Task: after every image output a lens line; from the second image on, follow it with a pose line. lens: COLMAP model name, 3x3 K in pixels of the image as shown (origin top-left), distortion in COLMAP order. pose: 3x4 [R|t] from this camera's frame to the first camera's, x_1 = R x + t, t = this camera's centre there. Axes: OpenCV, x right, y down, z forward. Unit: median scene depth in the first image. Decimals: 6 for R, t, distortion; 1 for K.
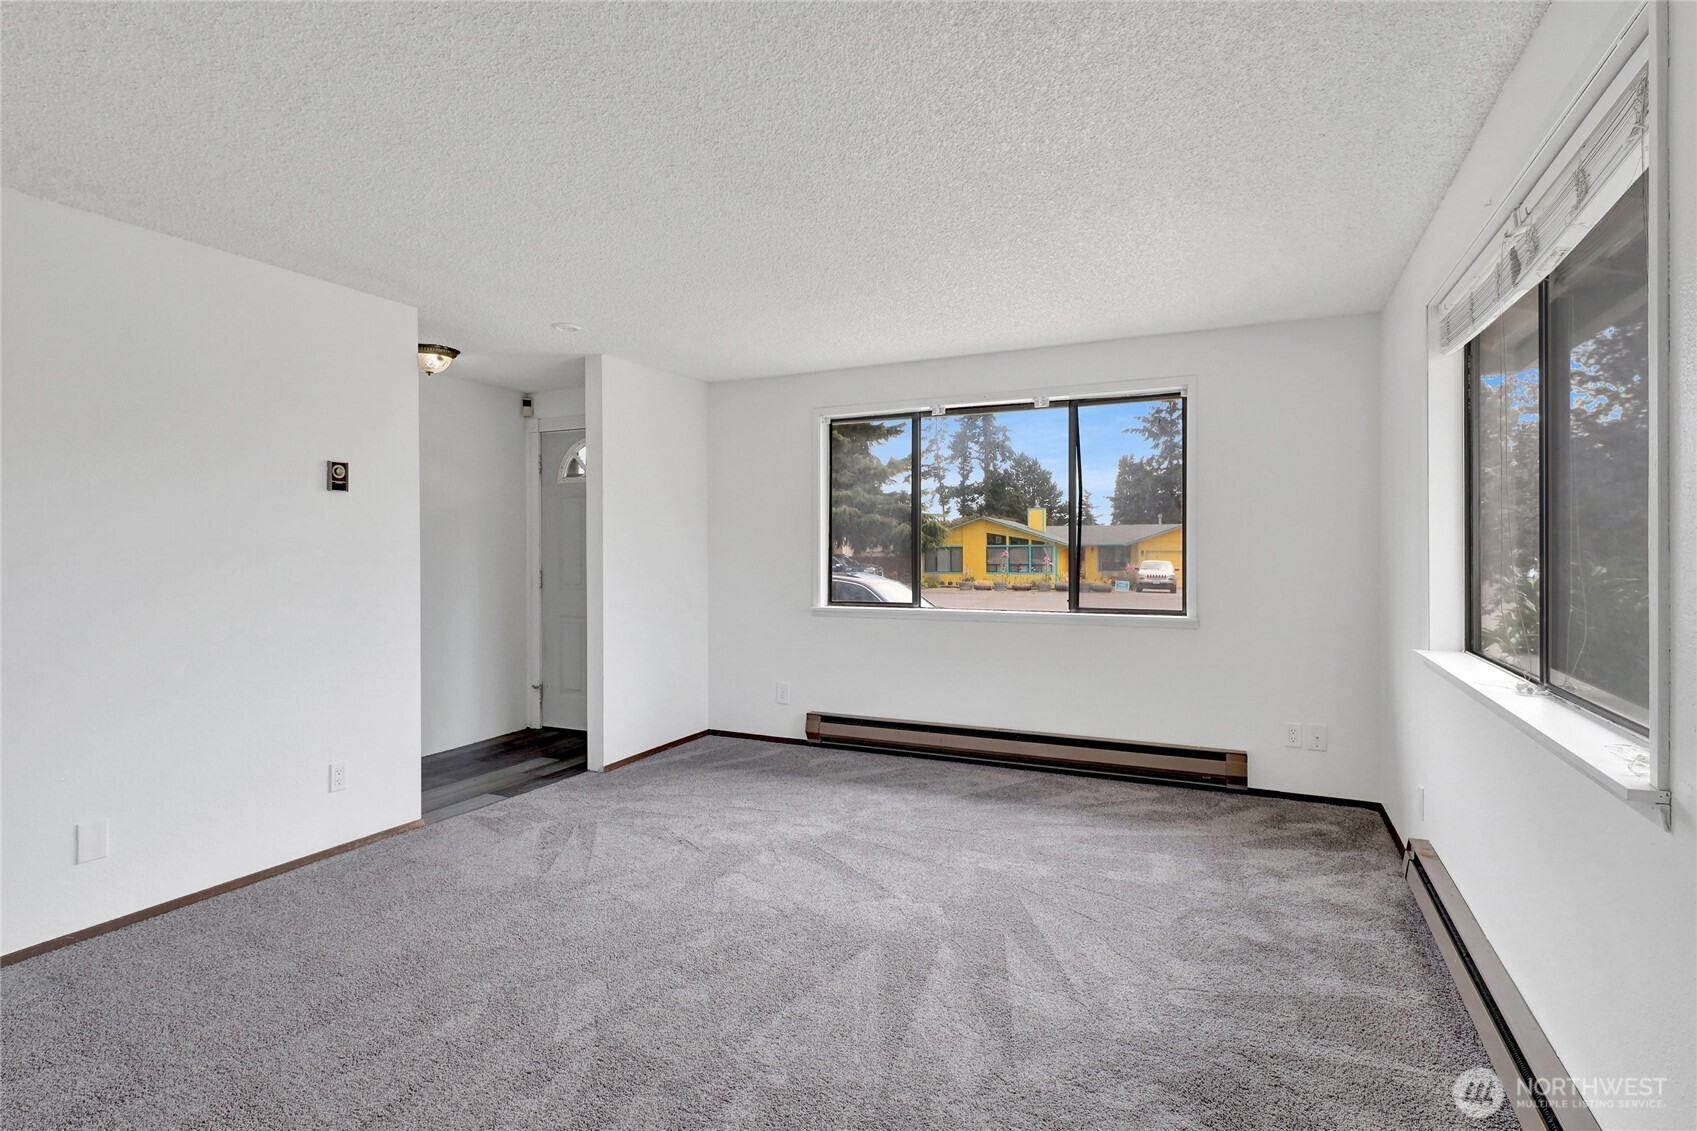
lens RADIAL K [[825.8, 0, 841.8], [0, 825.8, 558.5], [0, 0, 1]] dist [0.010538, -0.000683]
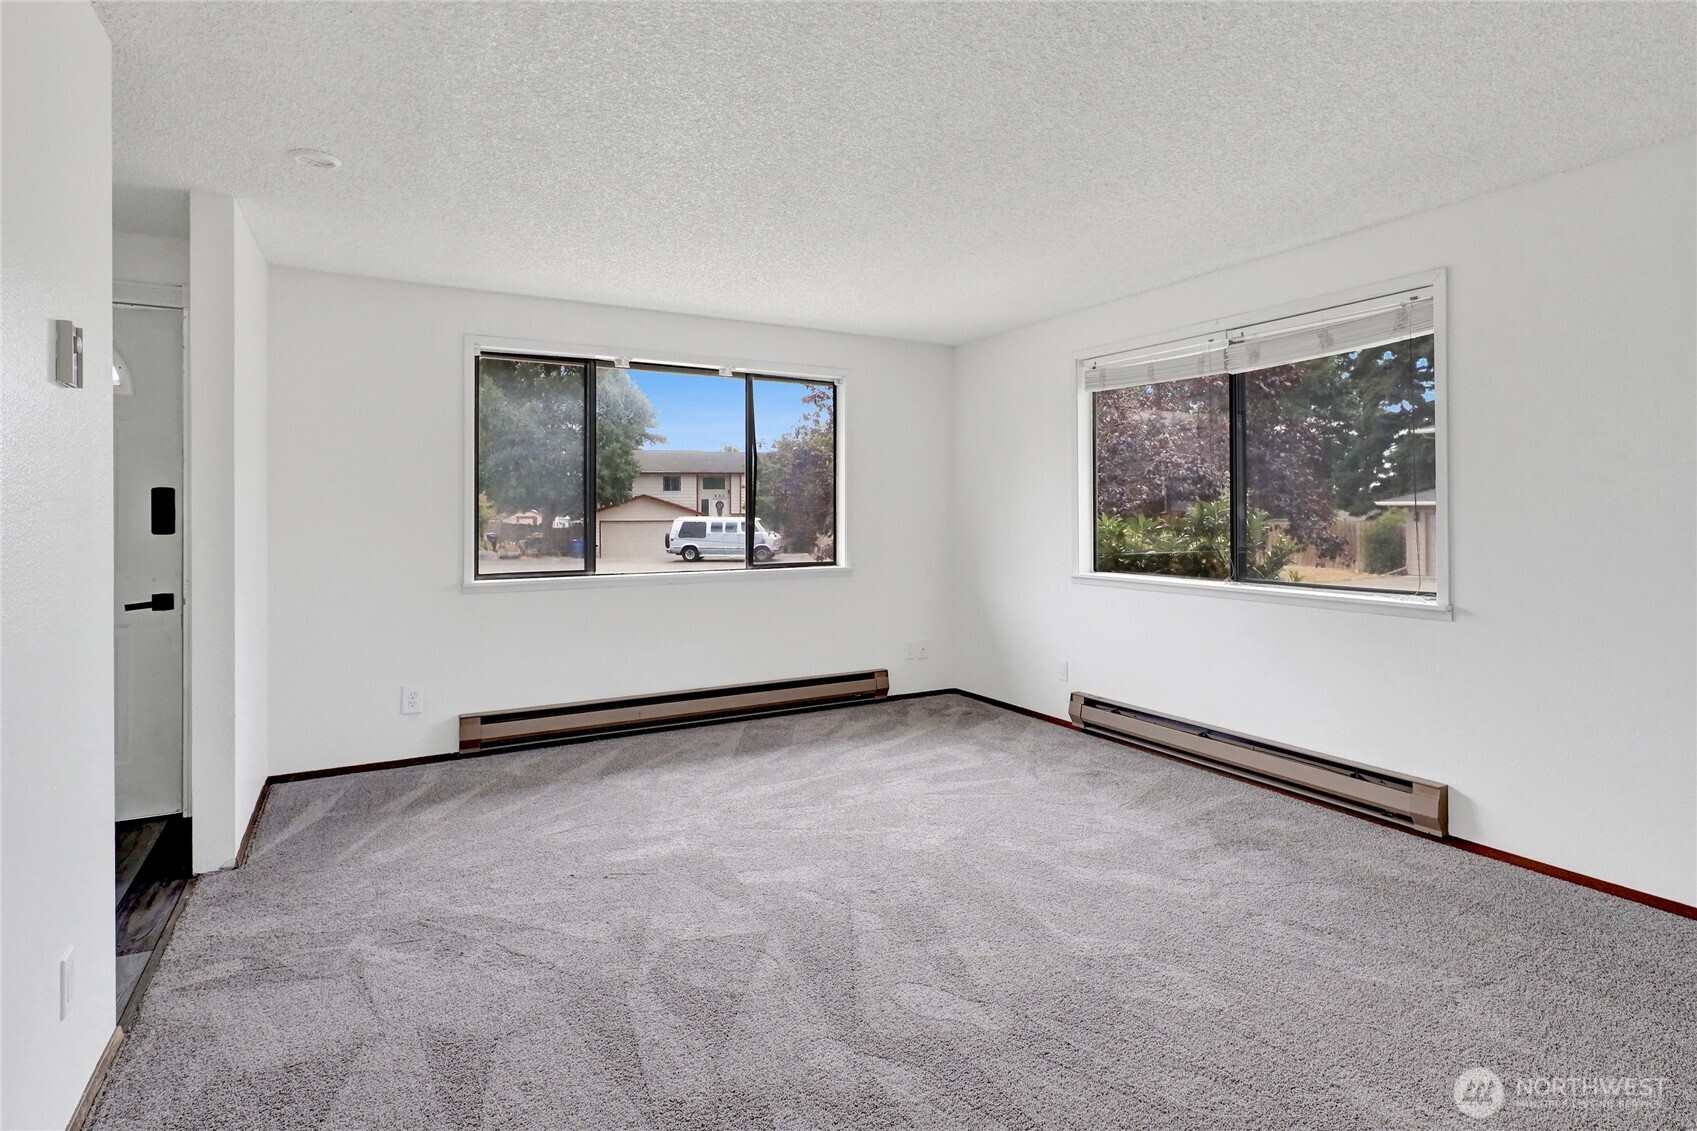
lens RADIAL K [[825.8, 0, 884.1], [0, 825.8, 507.2], [0, 0, 1]] dist [0.010538, -0.000683]
pose [[0.579425, 0.005273, 0.815008, -0.543239], [0.007364, 0.999904, -0.011704, -0.001583], [-0.814992, 0.012783, 0.579331, 0.249483]]
